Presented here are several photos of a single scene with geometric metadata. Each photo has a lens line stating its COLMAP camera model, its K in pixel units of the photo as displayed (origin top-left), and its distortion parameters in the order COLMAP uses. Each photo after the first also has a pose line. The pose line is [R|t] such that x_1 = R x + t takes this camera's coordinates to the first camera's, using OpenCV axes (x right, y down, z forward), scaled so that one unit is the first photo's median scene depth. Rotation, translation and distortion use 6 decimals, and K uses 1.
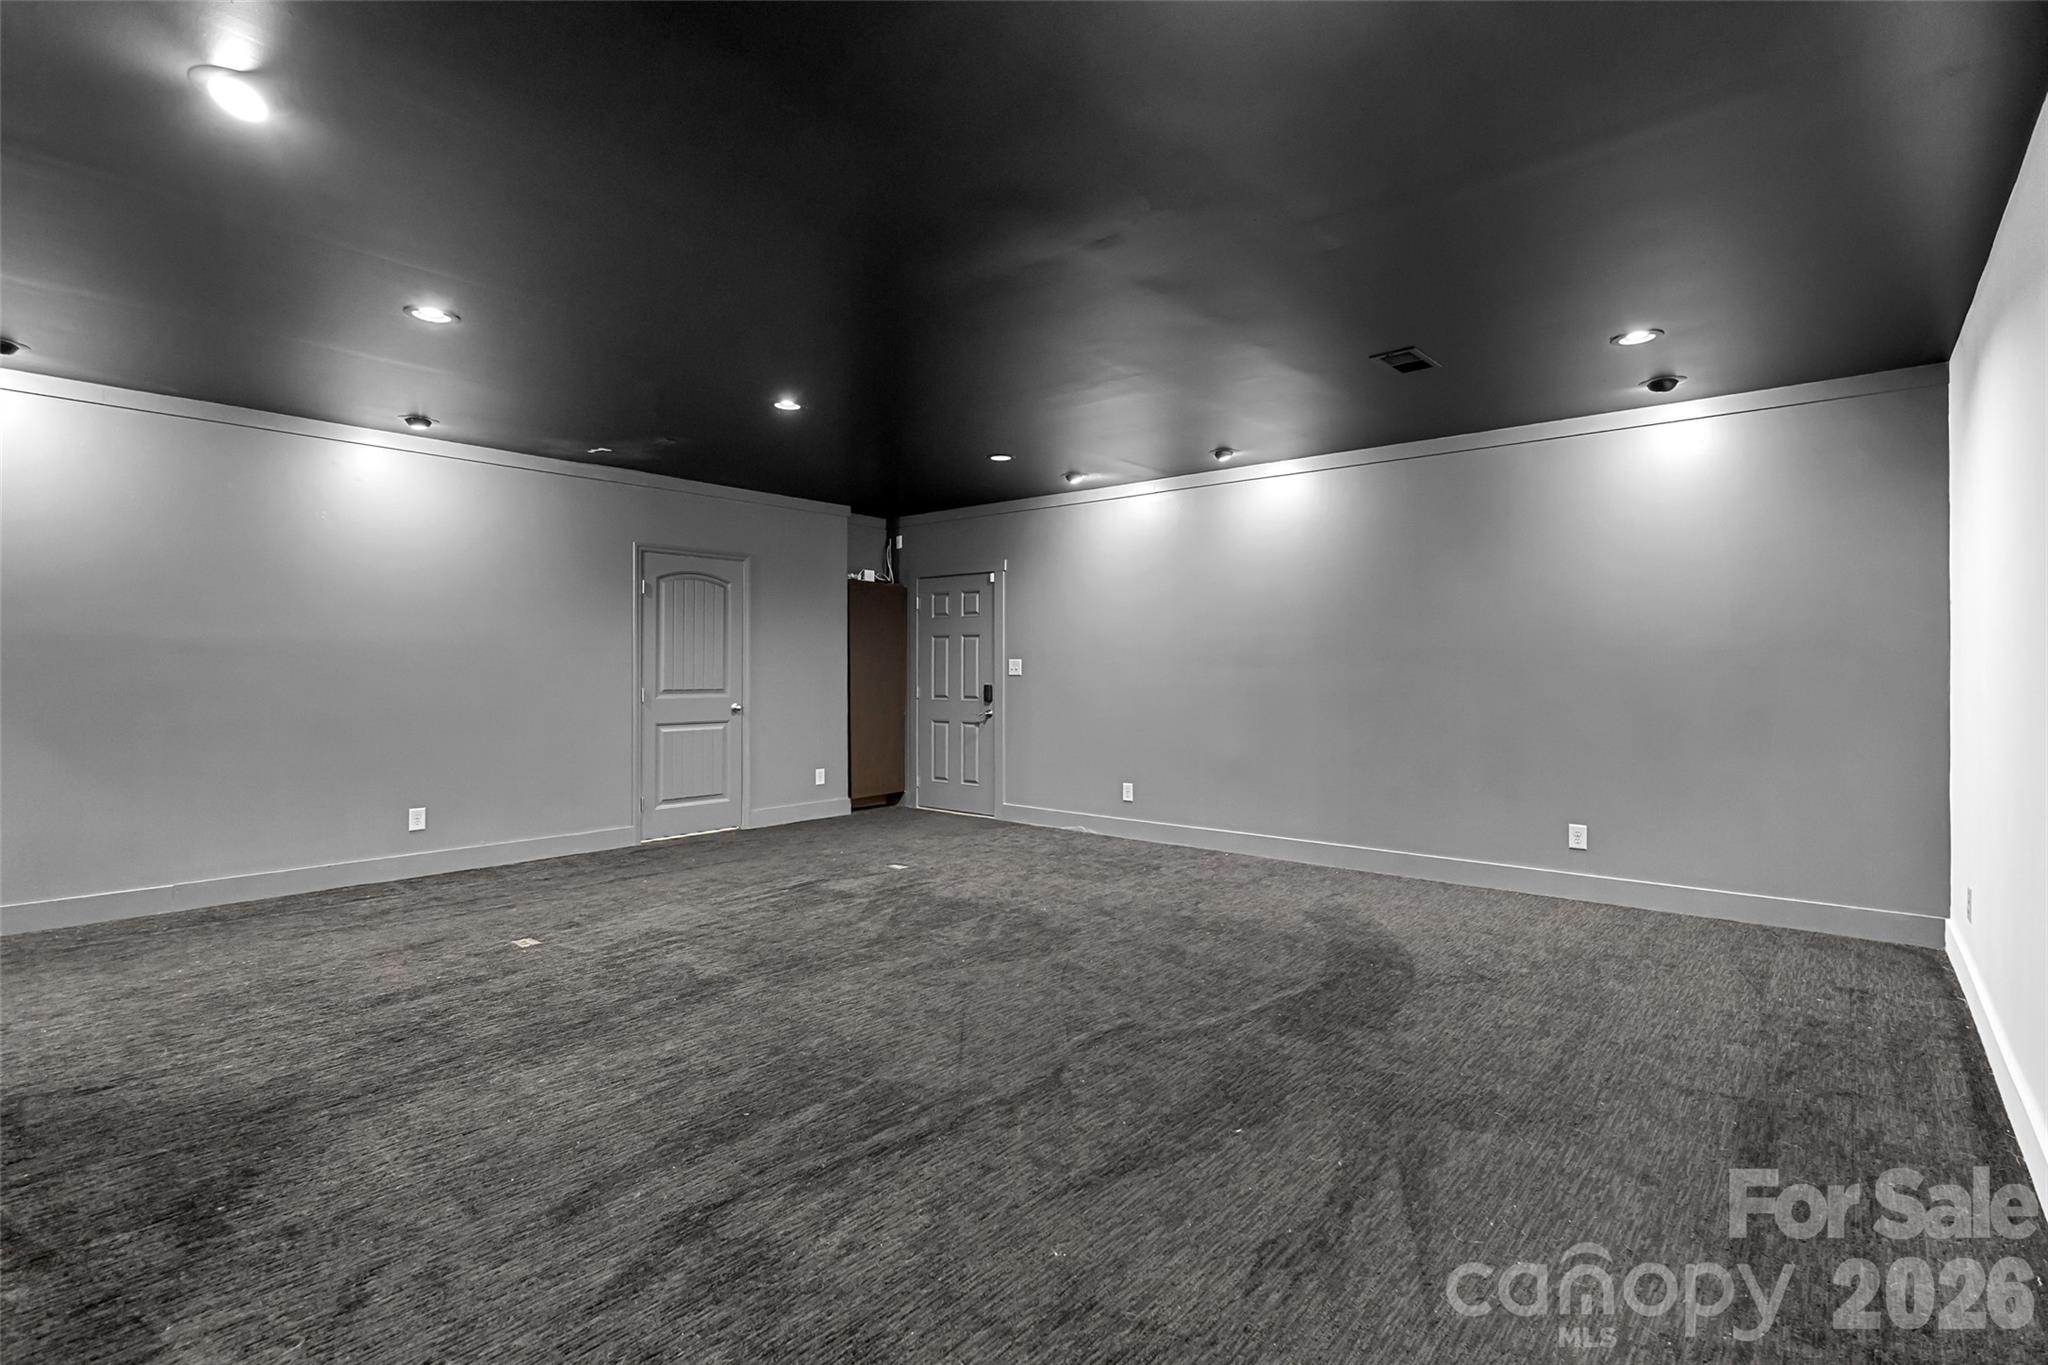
lens RADIAL K [[964.3, 0, 1029.8], [0, 964.3, 645.3], [0, 0, 1]] dist [-0.004096, -0.000342]
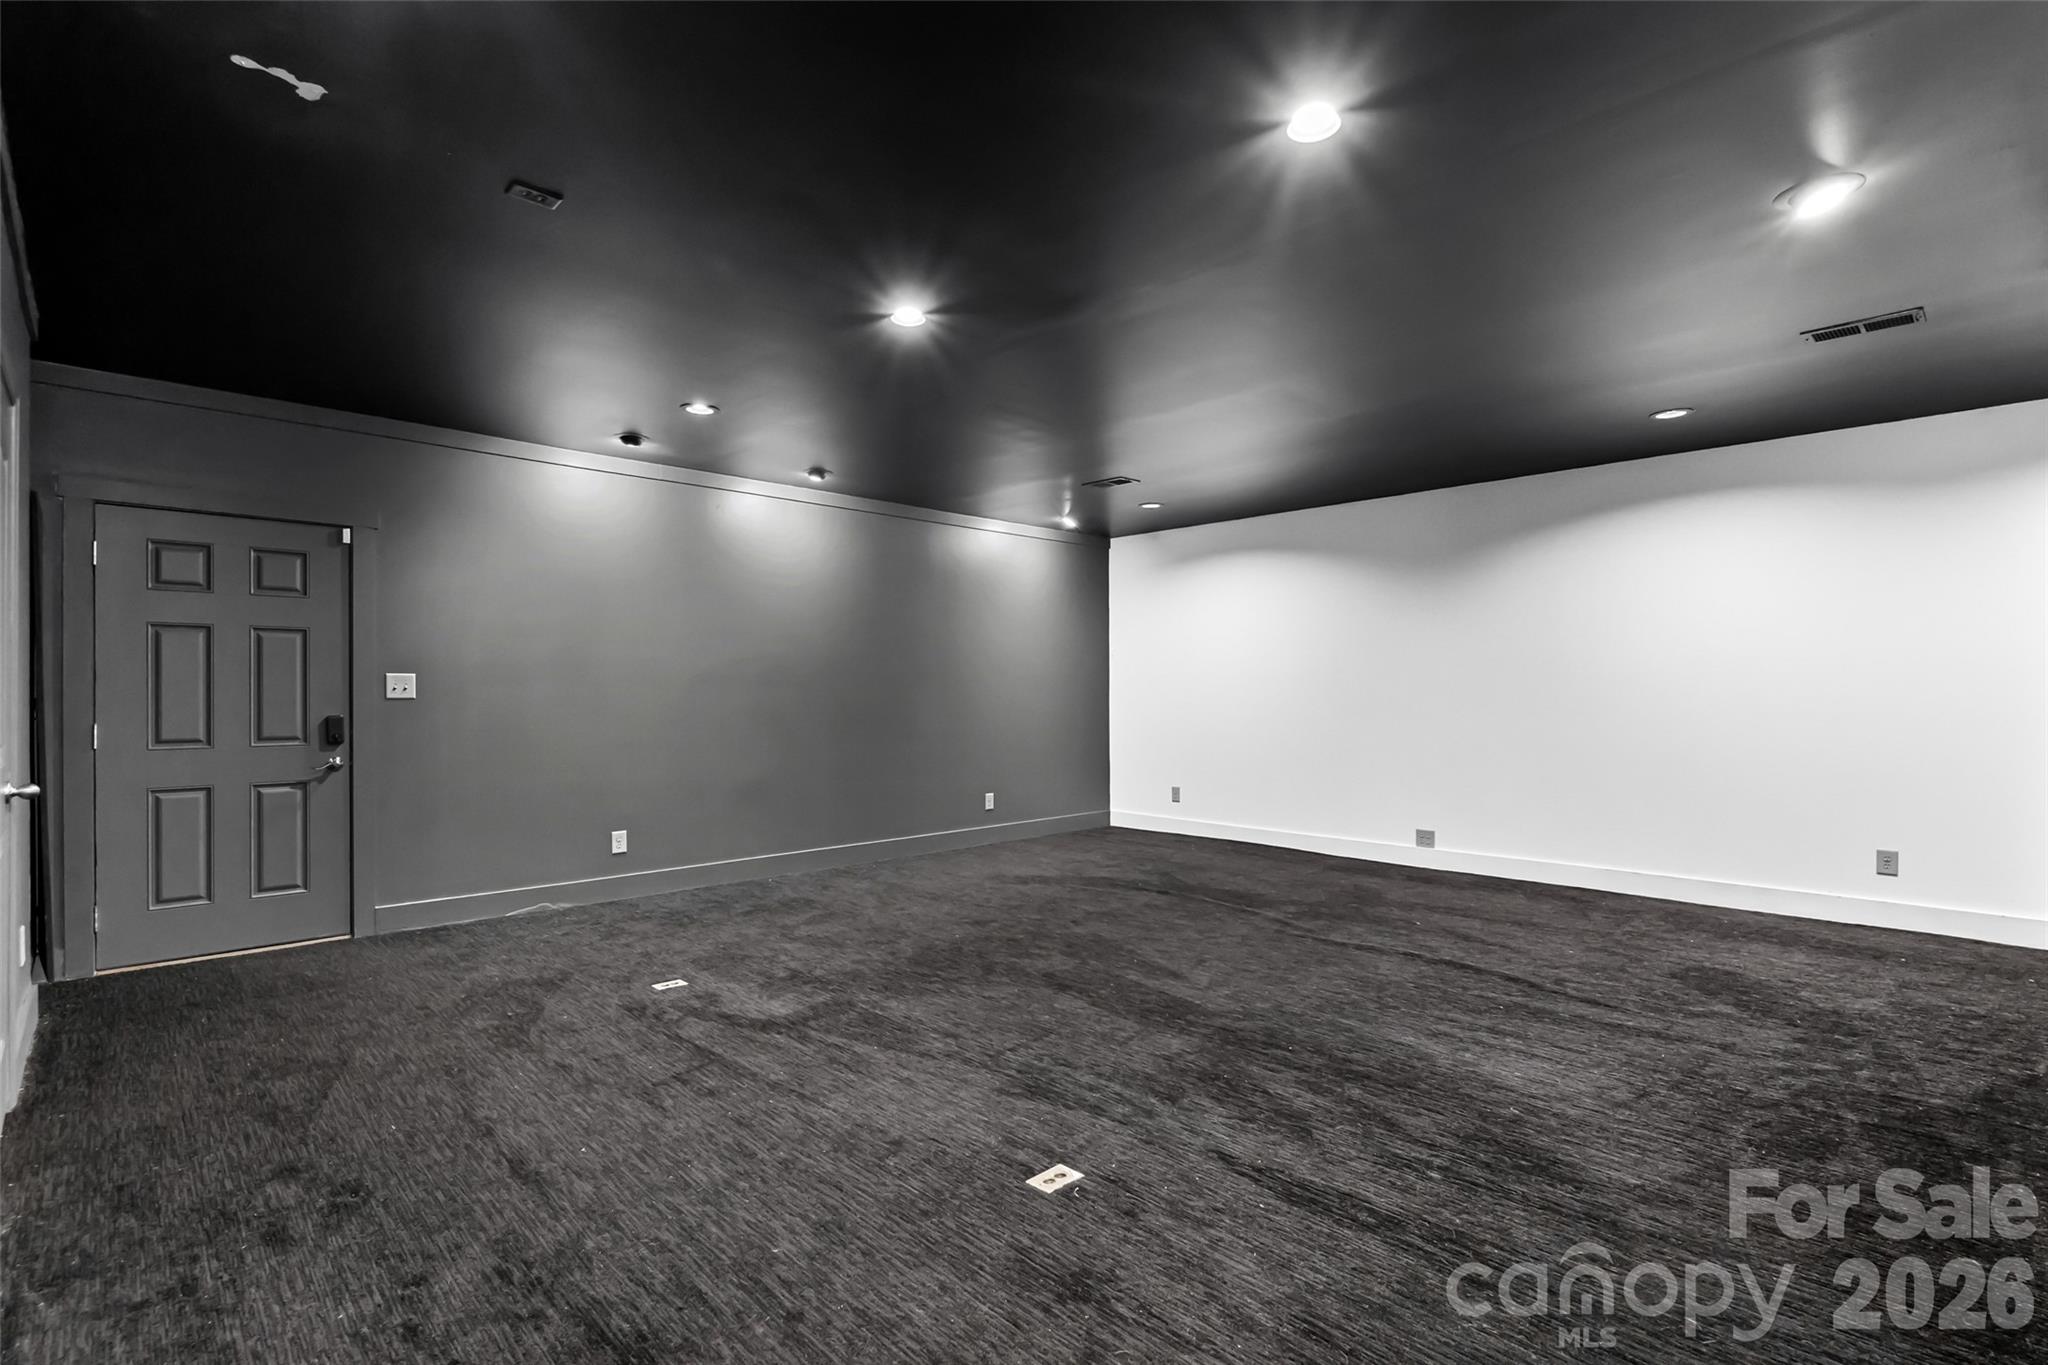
lens RADIAL K [[977.6, 0, 1024.0], [0, 977.6, 682.5], [0, 0, 1]] dist [-0.001698, -0.000022]
pose [[0.130035, 0.002810, 0.991505, -0.594067], [-0.016826, 0.999858, -0.000627, 0.013986], [-0.991367, -0.016602, 0.130063, 0.514977]]
